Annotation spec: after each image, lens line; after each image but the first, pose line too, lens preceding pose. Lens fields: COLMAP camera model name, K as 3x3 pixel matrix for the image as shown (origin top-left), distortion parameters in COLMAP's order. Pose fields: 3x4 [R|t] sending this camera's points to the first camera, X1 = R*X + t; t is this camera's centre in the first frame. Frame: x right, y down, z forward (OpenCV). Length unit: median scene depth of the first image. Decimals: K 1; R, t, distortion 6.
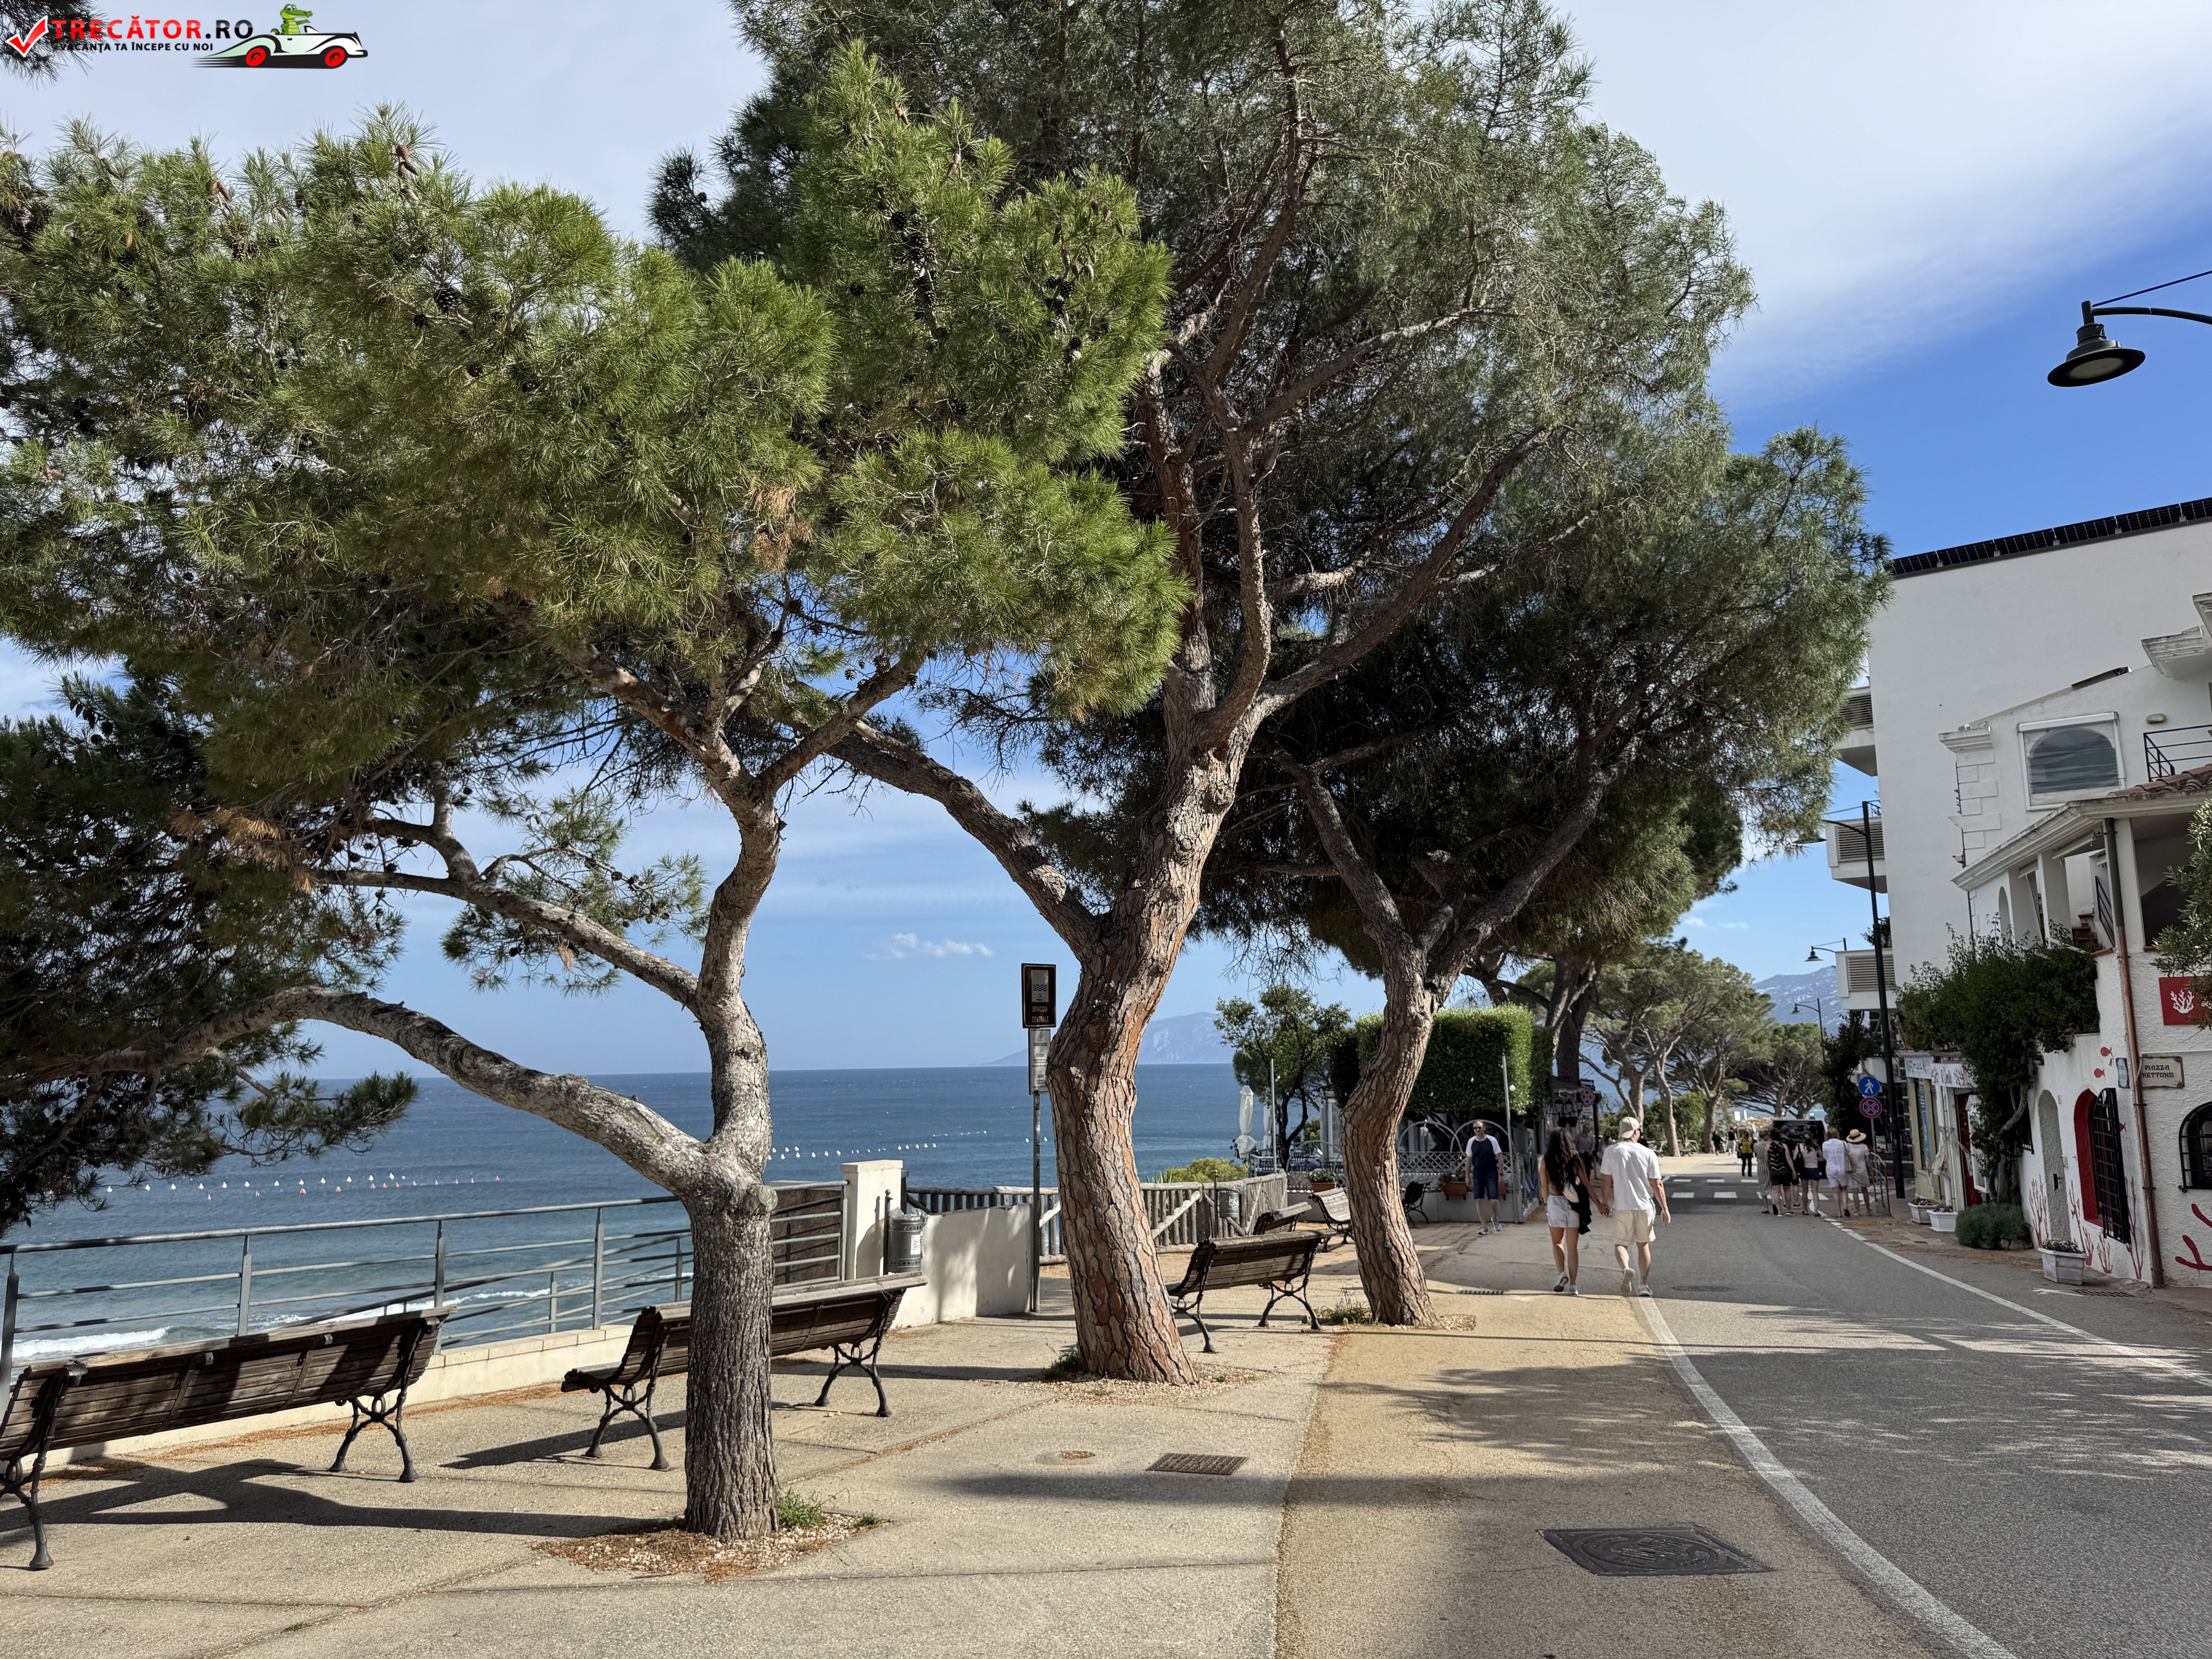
lens RADIAL K [[1564.9, 0, 1124.3], [0, 1564.9, 823.4], [0, 0, 1]] dist [0.098290, -0.133427]
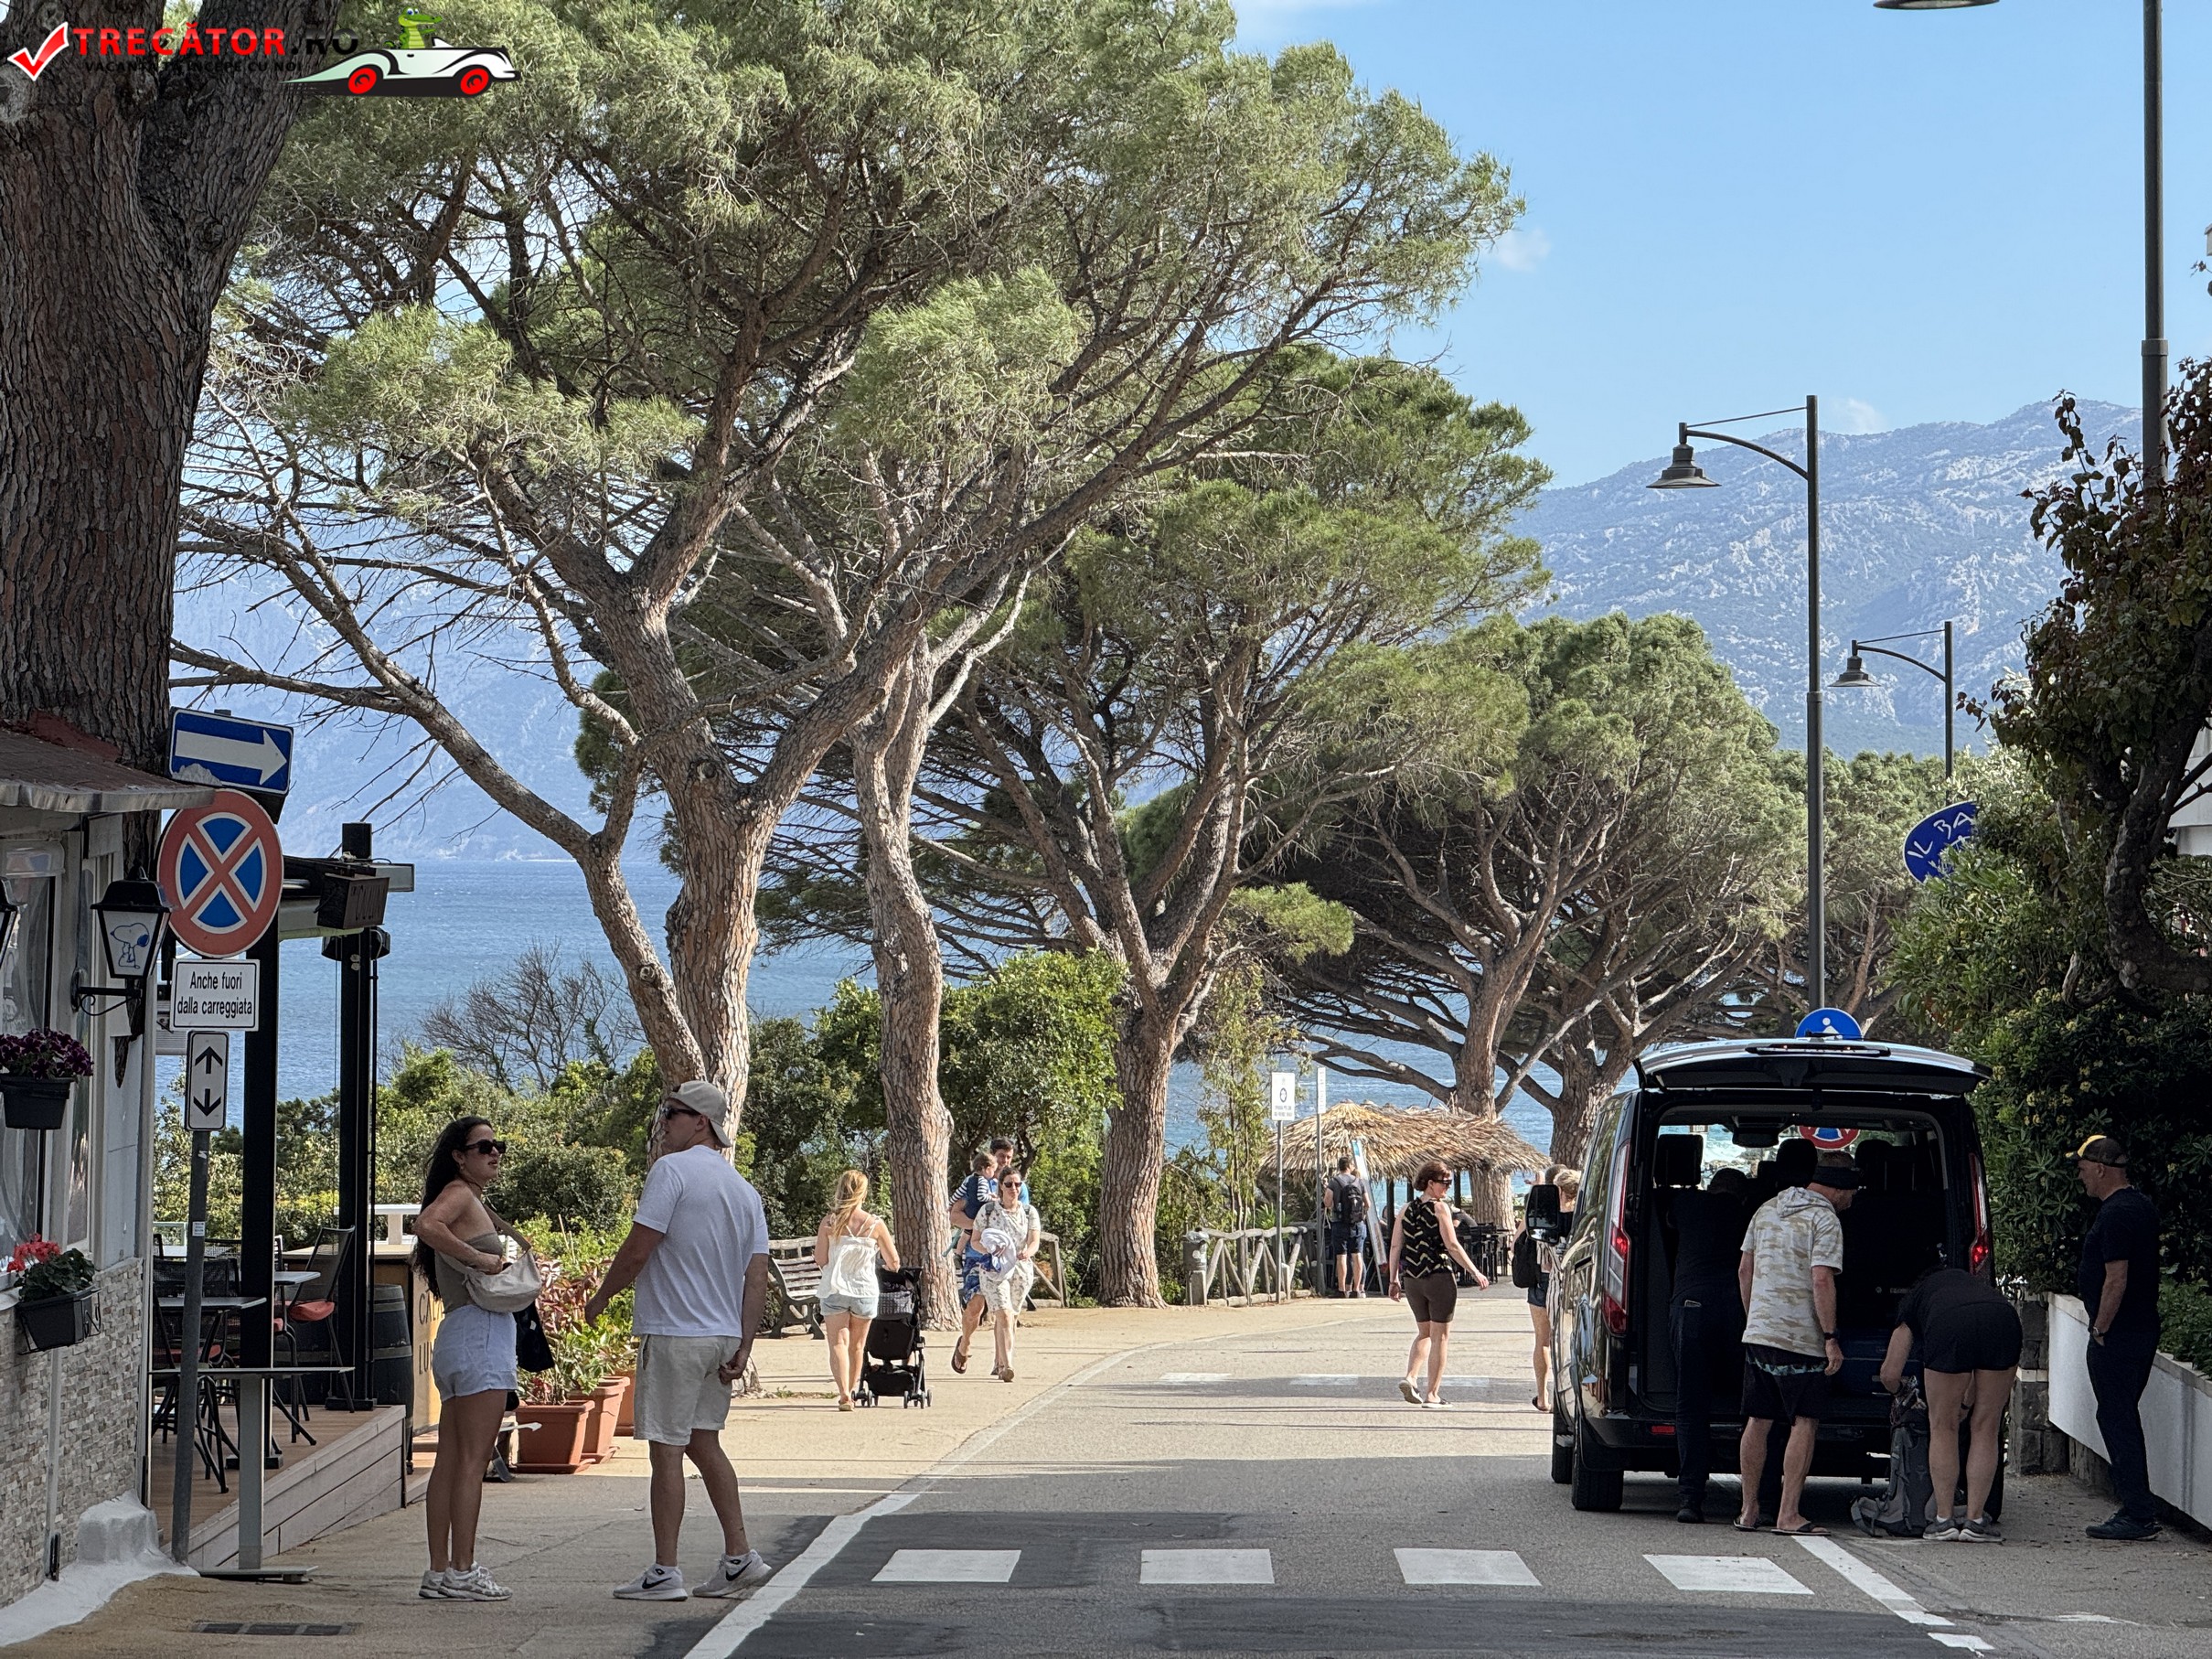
lens RADIAL K [[7687.3, 0, 1106.0], [0, 7687.3, 829.5], [0, 0, 1]] dist [1.029788, -25.827338]
pose [[0.938952, 0.035096, 0.342254, 0.105312], [-0.086428, 0.986945, 0.135905, 0.057123], [-0.333016, -0.157189, 0.929727, 0.305001]]
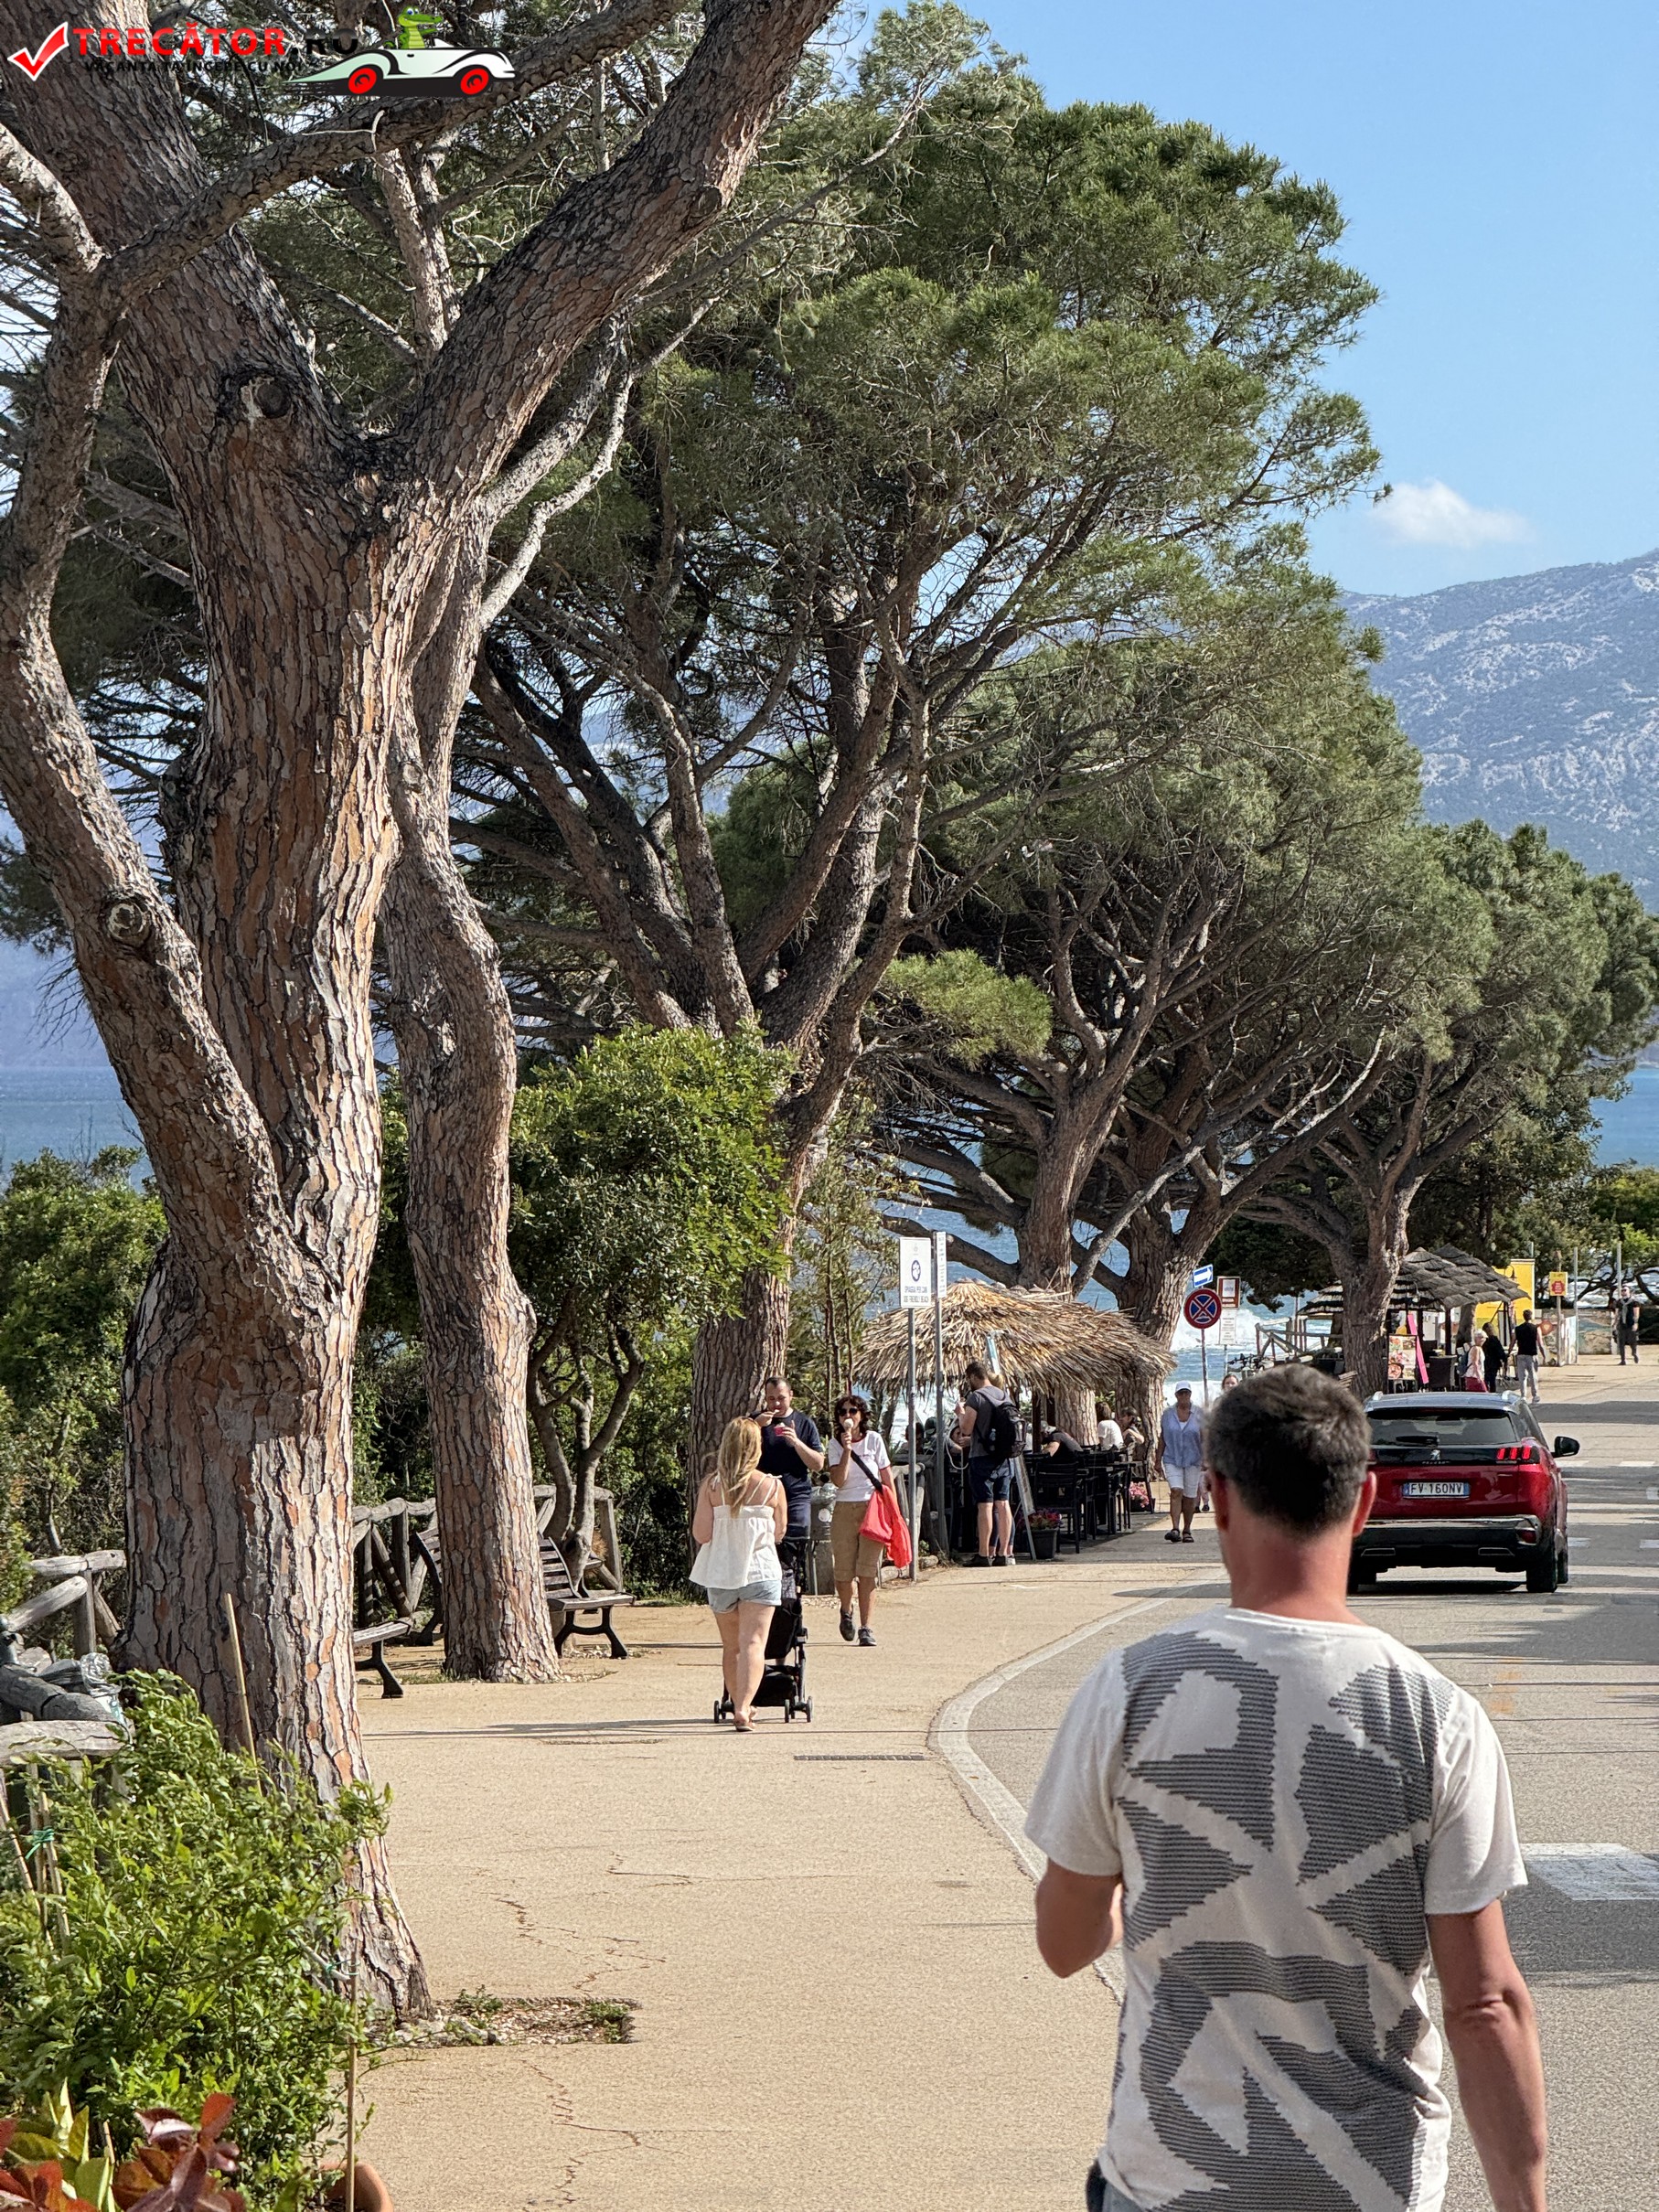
lens RADIAL K [[7687.3, 0, 829.5], [0, 7687.3, 1106.0], [0, 0, 1]] dist [1.029788, -25.827338]
pose [[0.916248, 0.020085, 0.400107, 0.210891], [-0.083242, 0.986489, 0.141105, 0.127671], [-0.391867, -0.162593, 0.905541, 0.676278]]
